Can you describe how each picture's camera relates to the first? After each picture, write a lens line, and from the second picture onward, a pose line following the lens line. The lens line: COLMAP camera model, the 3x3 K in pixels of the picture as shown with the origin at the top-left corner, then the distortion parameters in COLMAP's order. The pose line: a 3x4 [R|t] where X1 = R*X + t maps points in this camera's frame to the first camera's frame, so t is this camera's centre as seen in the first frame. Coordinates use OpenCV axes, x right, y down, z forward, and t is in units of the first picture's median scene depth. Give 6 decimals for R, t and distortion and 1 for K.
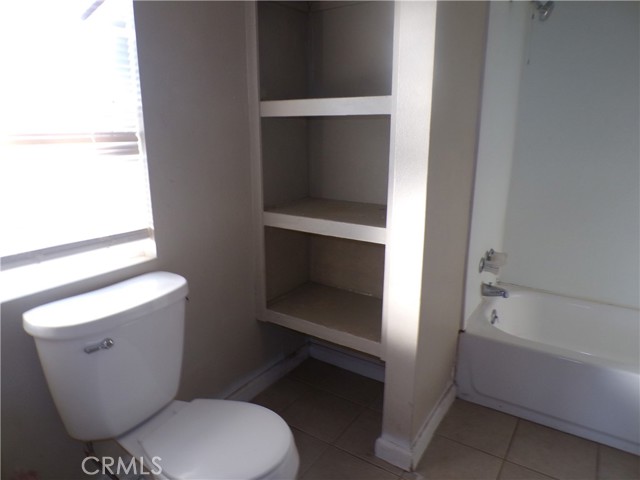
lens RADIAL K [[436.3, 0, 320.0], [0, 436.3, 240.0], [0, 0, 1]] dist [-0.044266, 0.028604]
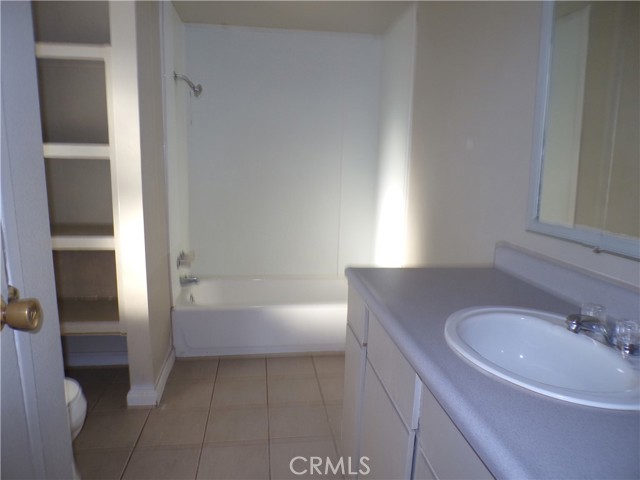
lens RADIAL K [[436.3, 0, 320.0], [0, 436.3, 240.0], [0, 0, 1]] dist [-0.044266, 0.028604]
pose [[0.749929, -0.107037, 0.652802, -0.210062], [0.143764, 0.989608, -0.002893, 0.061198], [-0.645708, 0.096019, 0.757523, -0.398481]]
